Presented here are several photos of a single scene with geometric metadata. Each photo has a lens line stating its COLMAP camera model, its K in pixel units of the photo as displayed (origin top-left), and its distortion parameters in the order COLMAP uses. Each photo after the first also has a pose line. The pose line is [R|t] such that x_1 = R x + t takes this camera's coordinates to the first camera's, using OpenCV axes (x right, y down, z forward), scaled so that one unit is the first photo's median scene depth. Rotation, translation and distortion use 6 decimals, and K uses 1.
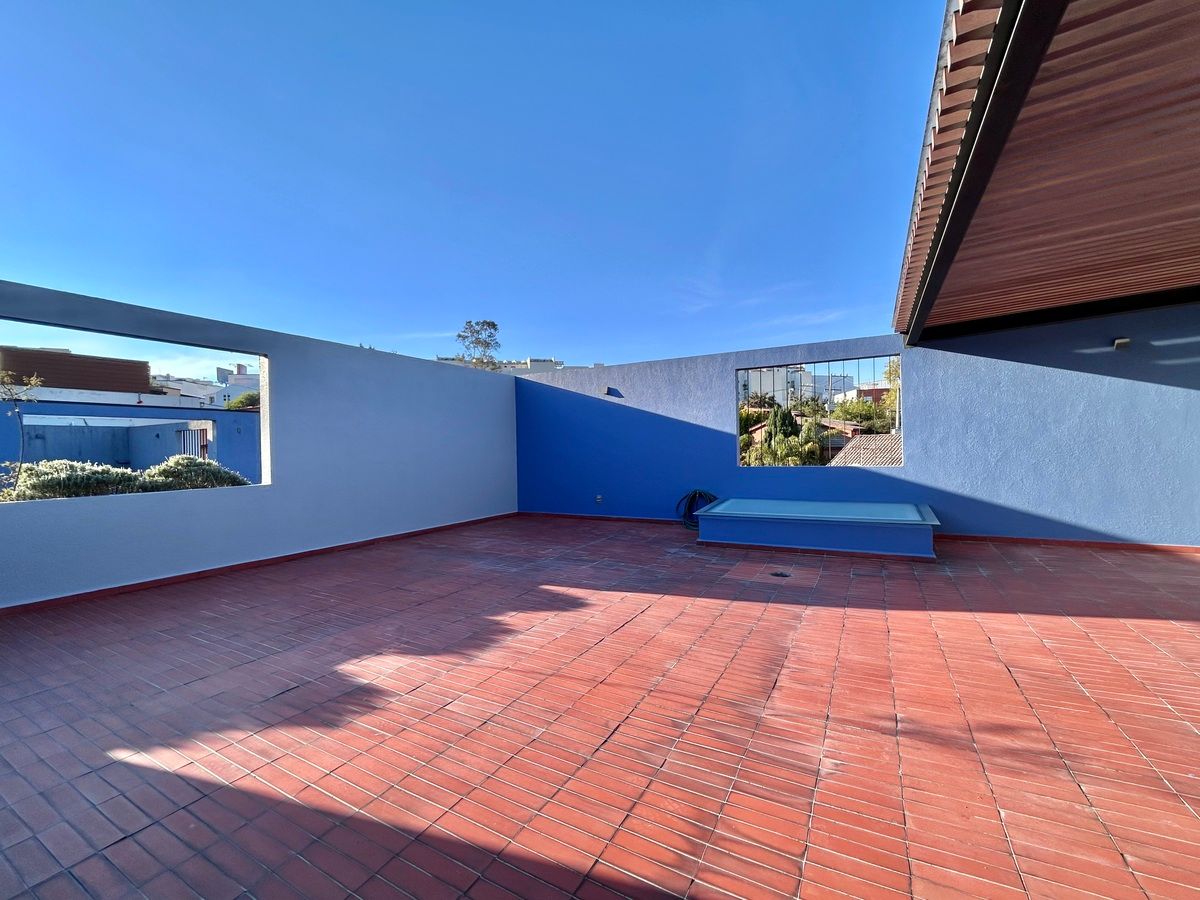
lens RADIAL K [[495.6, 0, 598.1], [0, 495.6, 448.1], [0, 0, 1]] dist [-0.000490, 0.000809]
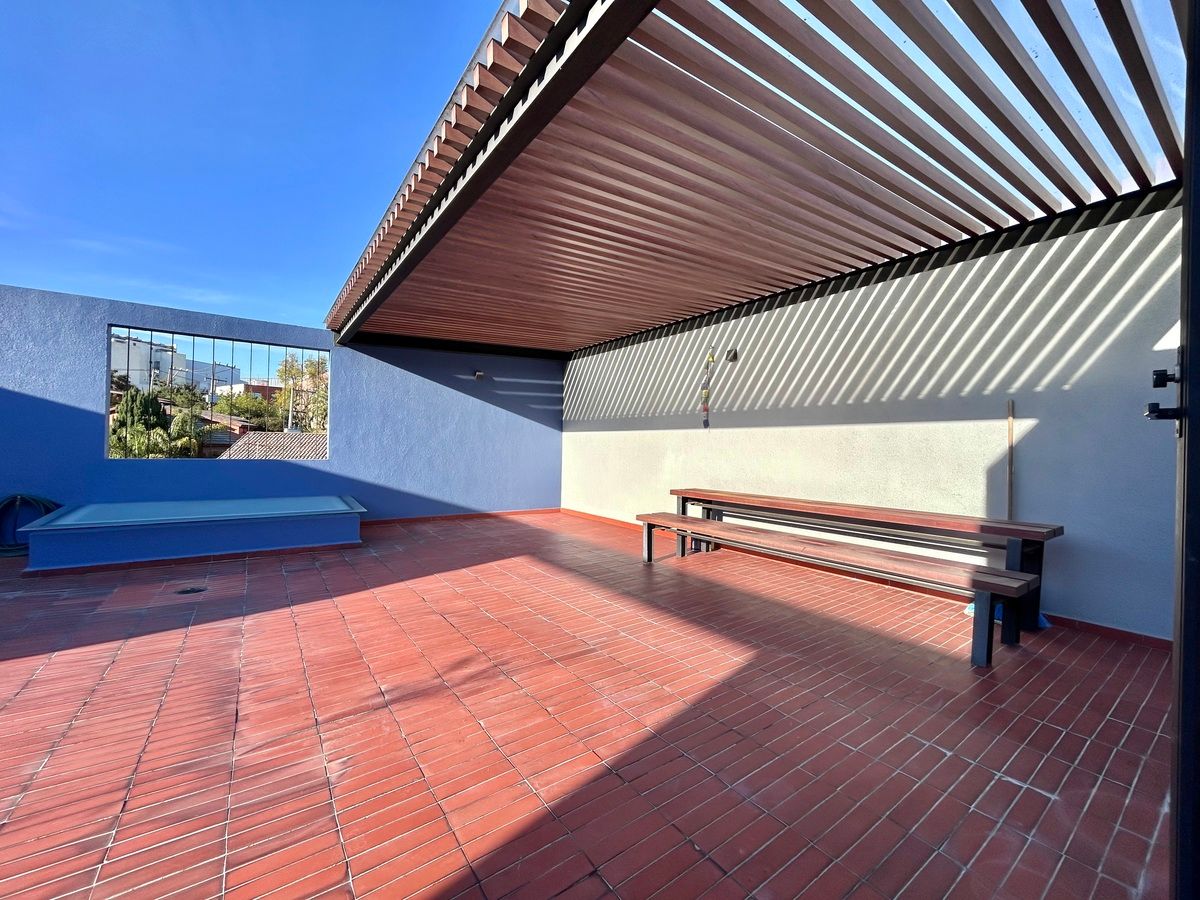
lens RADIAL K [[484.8, 0, 598.8], [0, 484.8, 446.5], [0, 0, 1]] dist [-0.002904, 0.000391]
pose [[0.439122, 0.035101, 0.897742, -0.075161], [-0.032418, 0.999205, -0.023211, 0.026817], [-0.897843, -0.018910, 0.439910, 0.094946]]
